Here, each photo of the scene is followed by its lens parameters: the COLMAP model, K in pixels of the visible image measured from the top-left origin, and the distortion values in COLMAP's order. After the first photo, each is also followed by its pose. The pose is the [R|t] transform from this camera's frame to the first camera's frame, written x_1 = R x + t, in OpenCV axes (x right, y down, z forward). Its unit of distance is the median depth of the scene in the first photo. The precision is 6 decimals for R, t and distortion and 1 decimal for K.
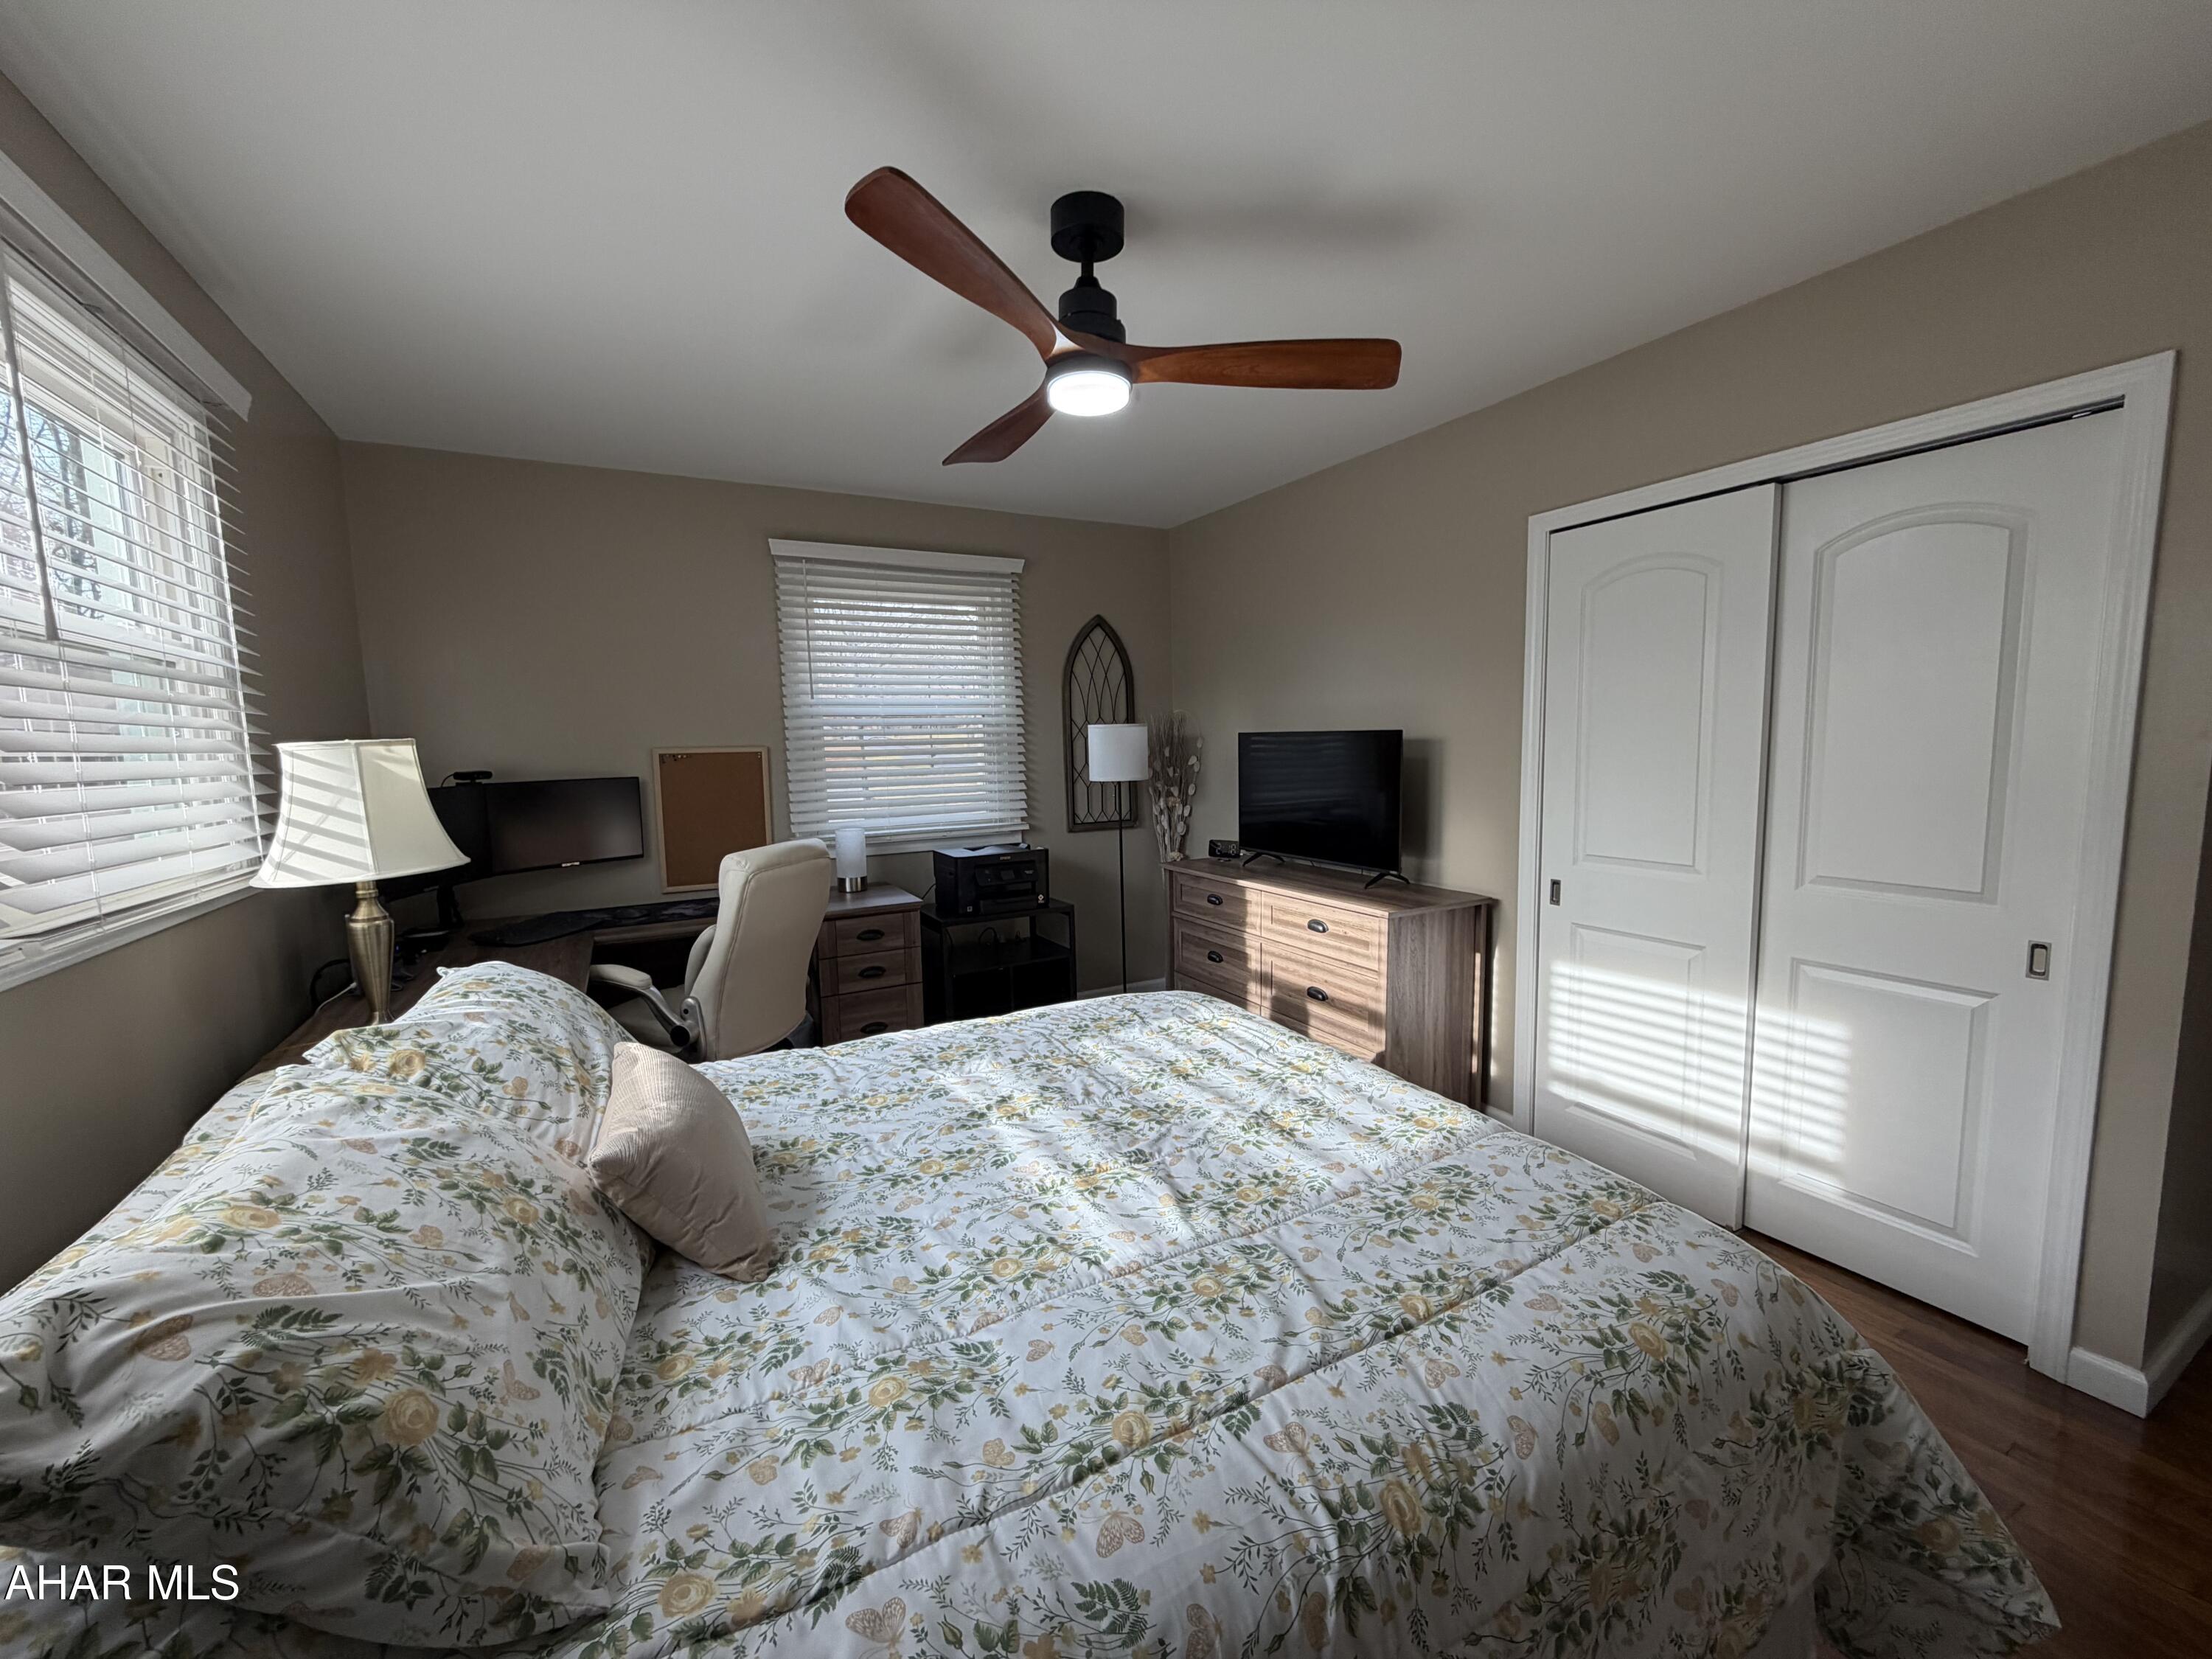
lens RADIAL K [[881.0, 0, 1102.8], [0, 881.0, 835.5], [0, 0, 1]] dist [0.002069, -0.000512]
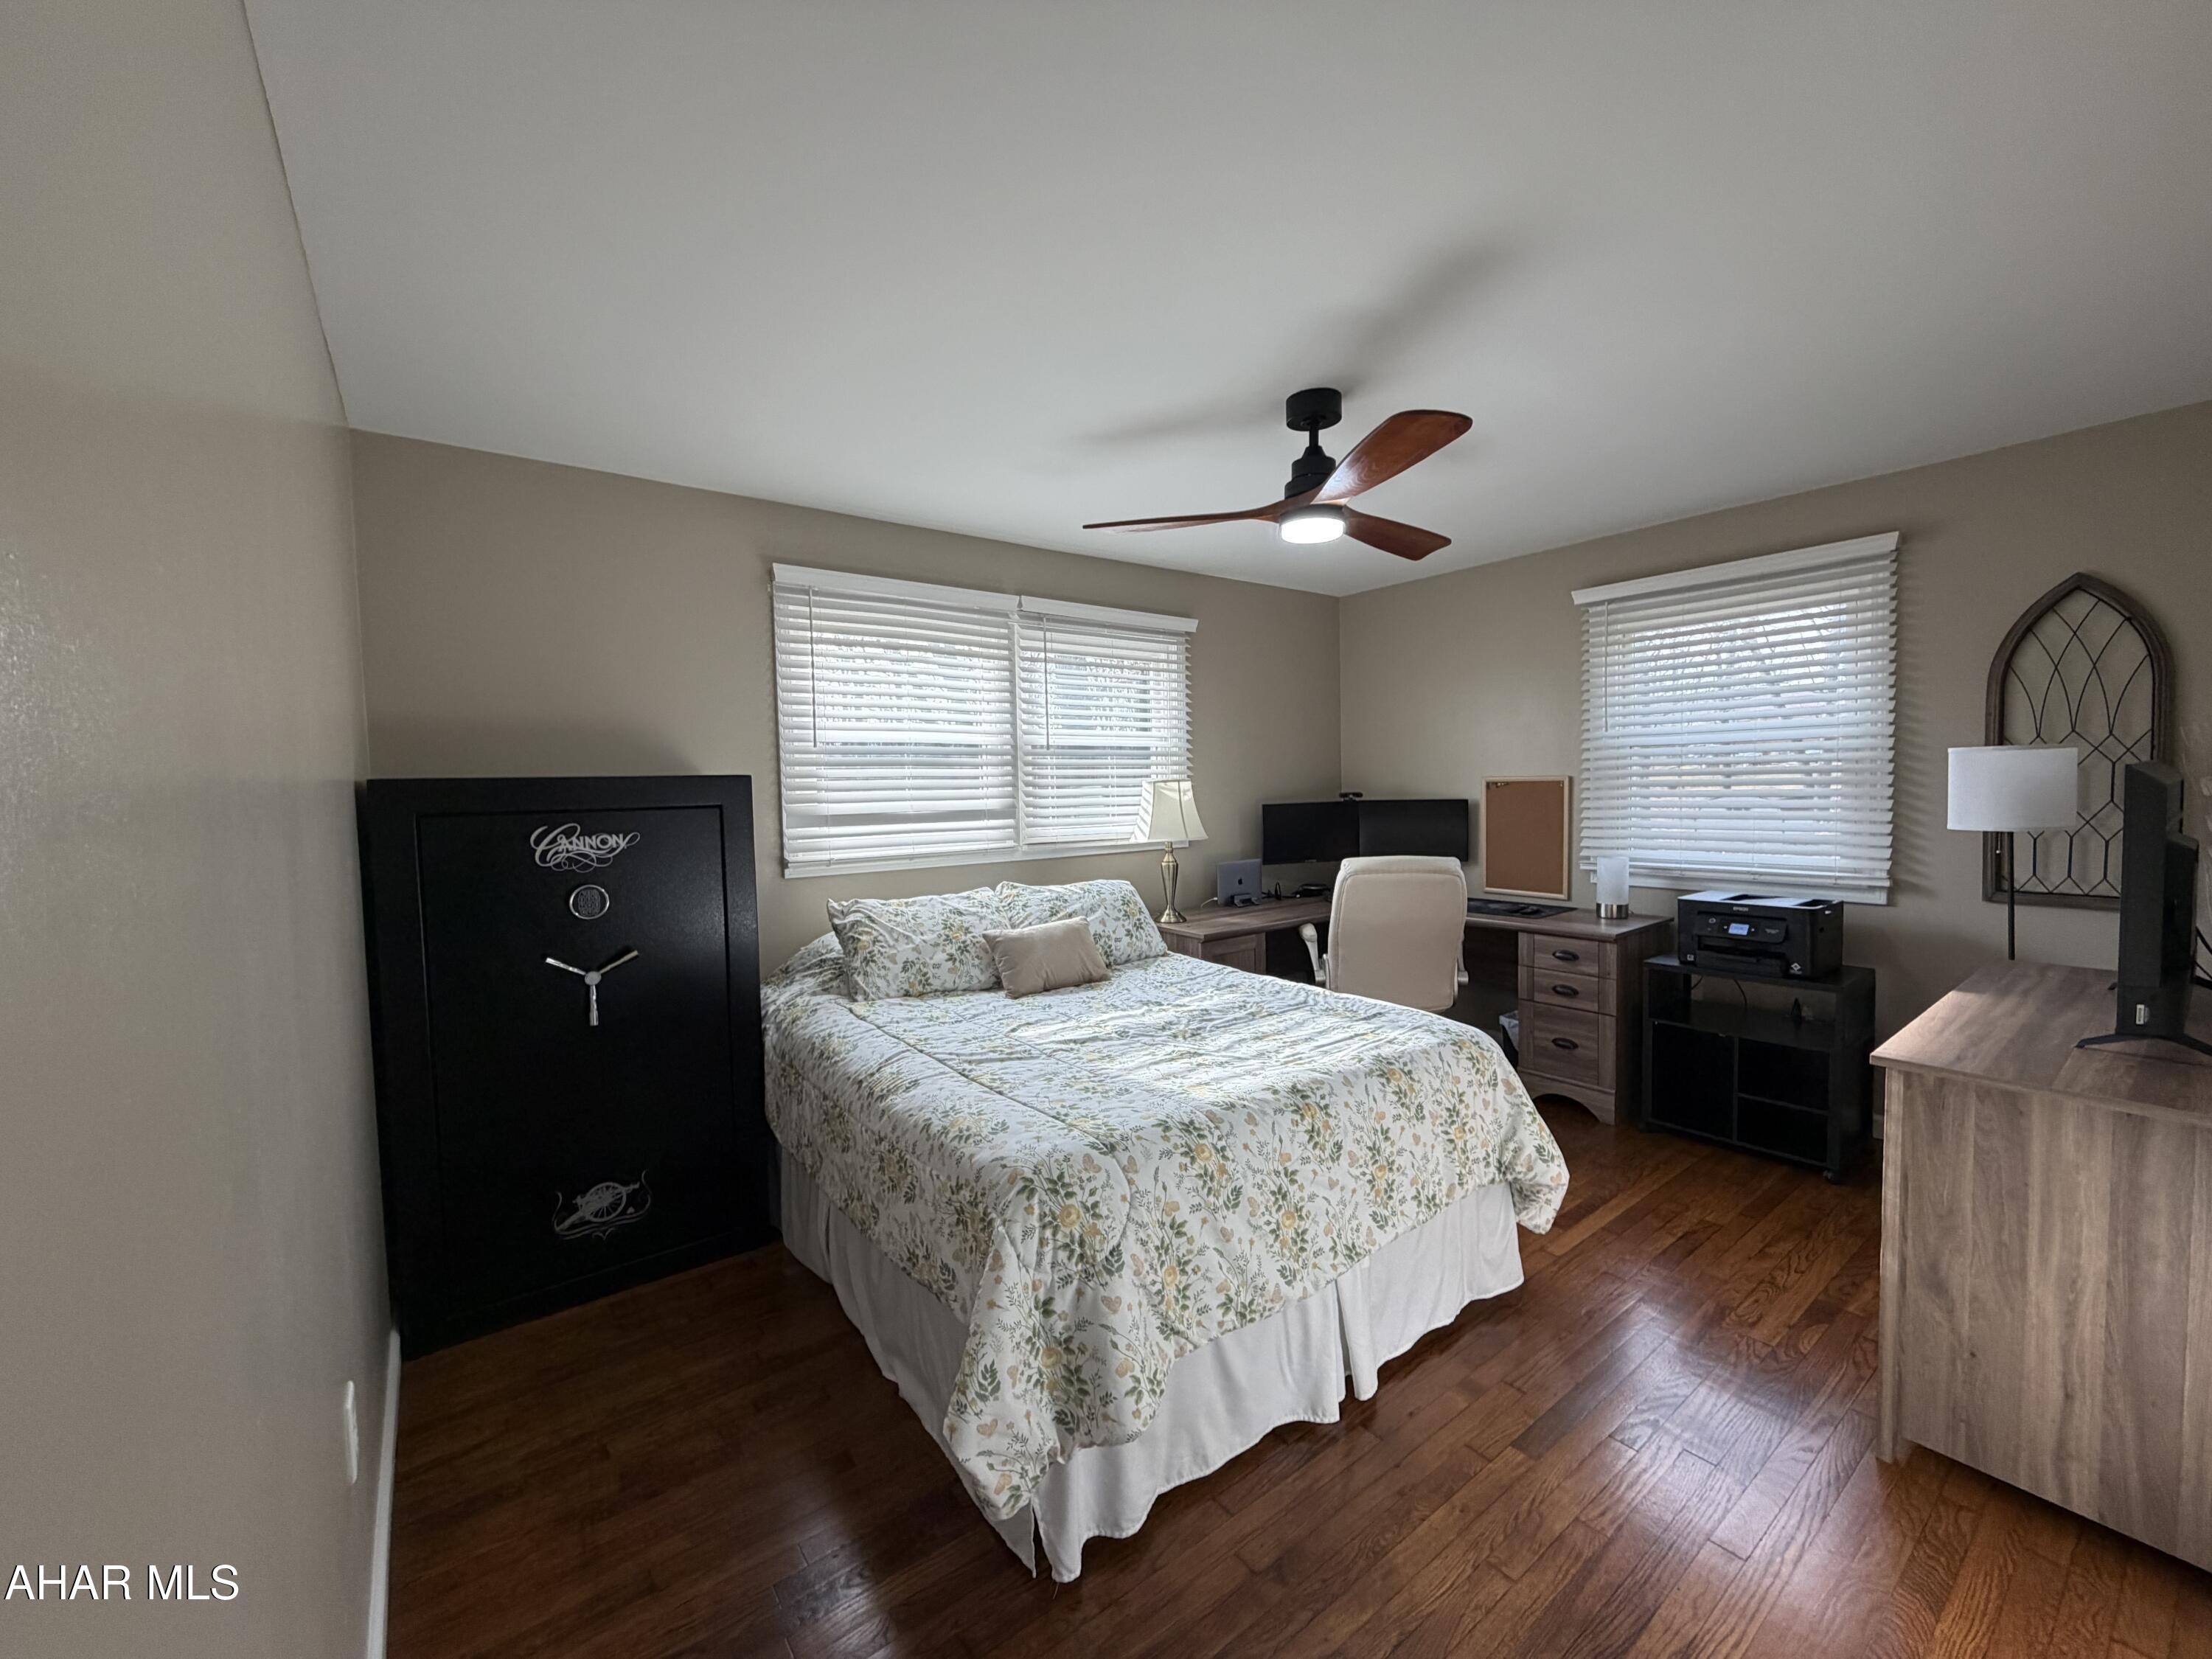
lens RADIAL K [[881.0, 0, 1094.8], [0, 881.0, 826.9], [0, 0, 1]] dist [0.002069, -0.000512]
pose [[0.145821, 0.067752, -0.986988, 1.313228], [-0.085964, 0.994747, 0.055584, -0.097590], [0.985569, 0.076740, 0.150880, 0.507482]]
